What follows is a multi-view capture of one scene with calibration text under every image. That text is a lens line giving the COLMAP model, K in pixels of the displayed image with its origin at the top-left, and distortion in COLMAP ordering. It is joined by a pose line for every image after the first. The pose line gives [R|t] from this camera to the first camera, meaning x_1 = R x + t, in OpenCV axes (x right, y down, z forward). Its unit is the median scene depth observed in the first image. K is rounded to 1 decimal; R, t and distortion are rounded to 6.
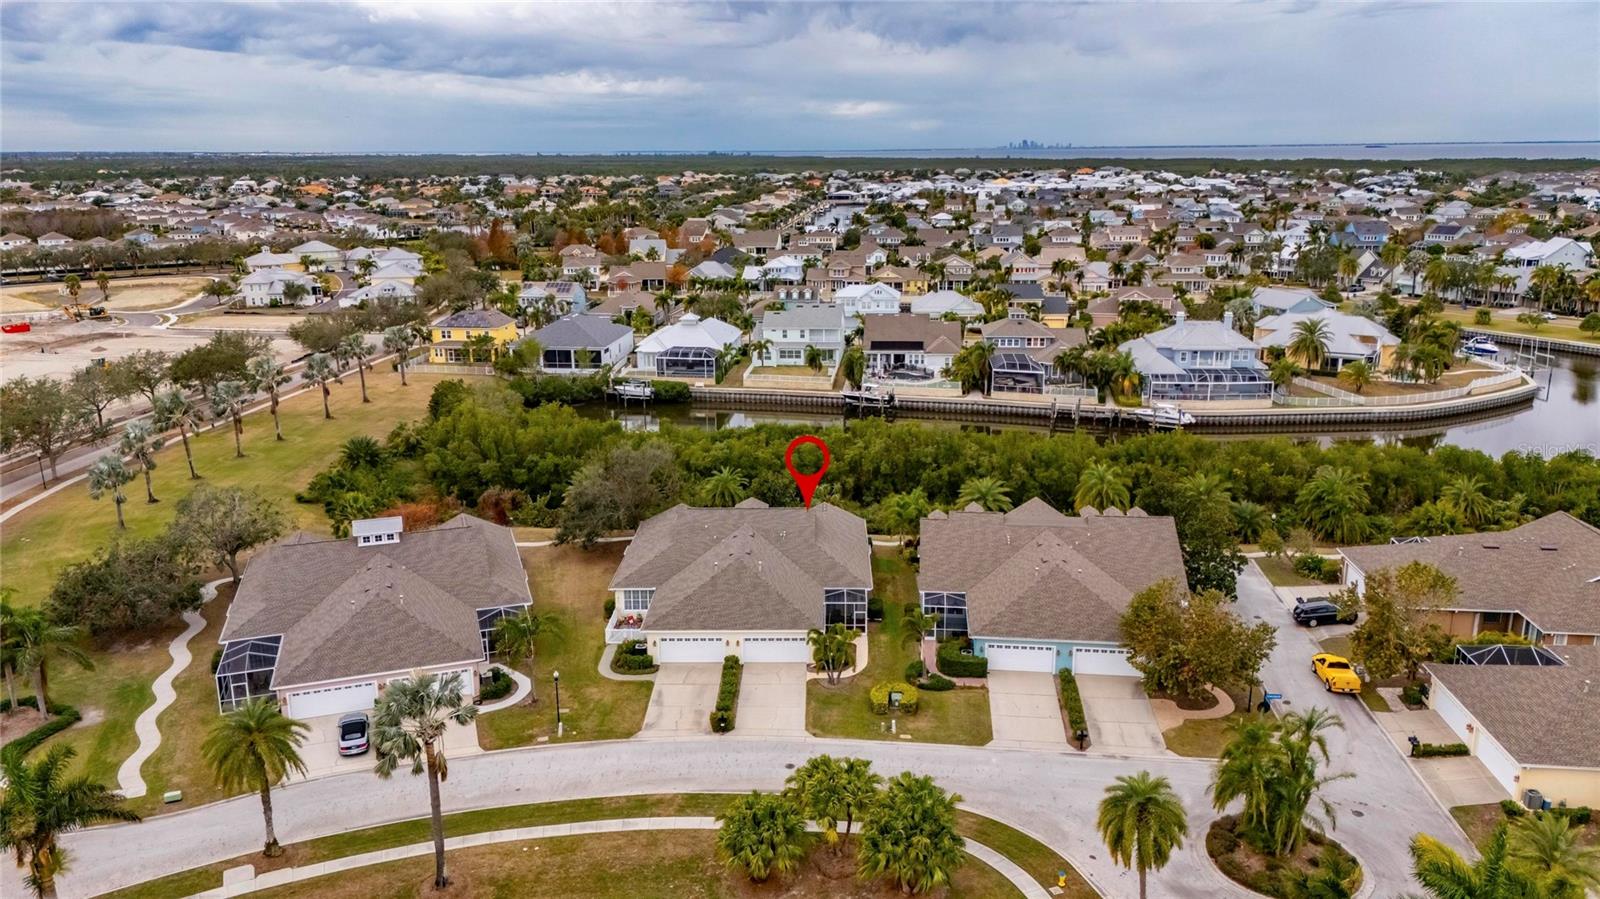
lens RADIAL K [[1164.2, 0, 813.6], [0, 1164.2, 452.8], [0, 0, 1]] dist [0.093559, -0.089959]
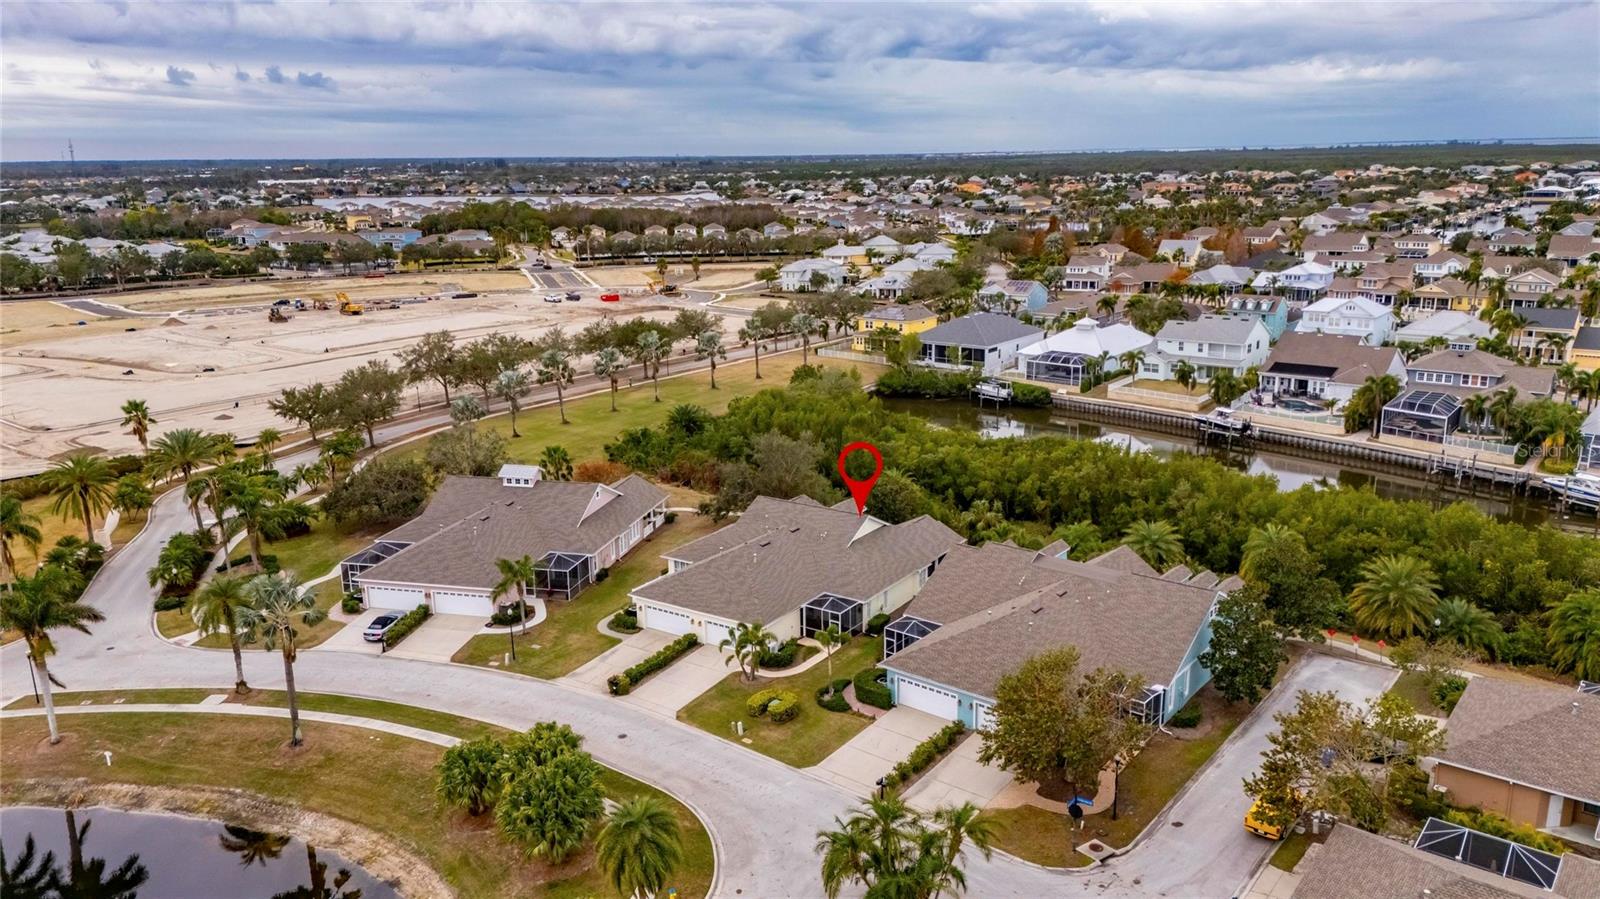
lens RADIAL K [[1169.2, 0, 809.6], [0, 1169.2, 448.1], [0, 0, 1]] dist [0.093227, -0.108829]
pose [[0.841700, 0.124210, -0.525464, 0.229635], [-0.124910, 0.991575, 0.034306, -0.018097], [0.525298, 0.036761, 0.850124, 0.057881]]
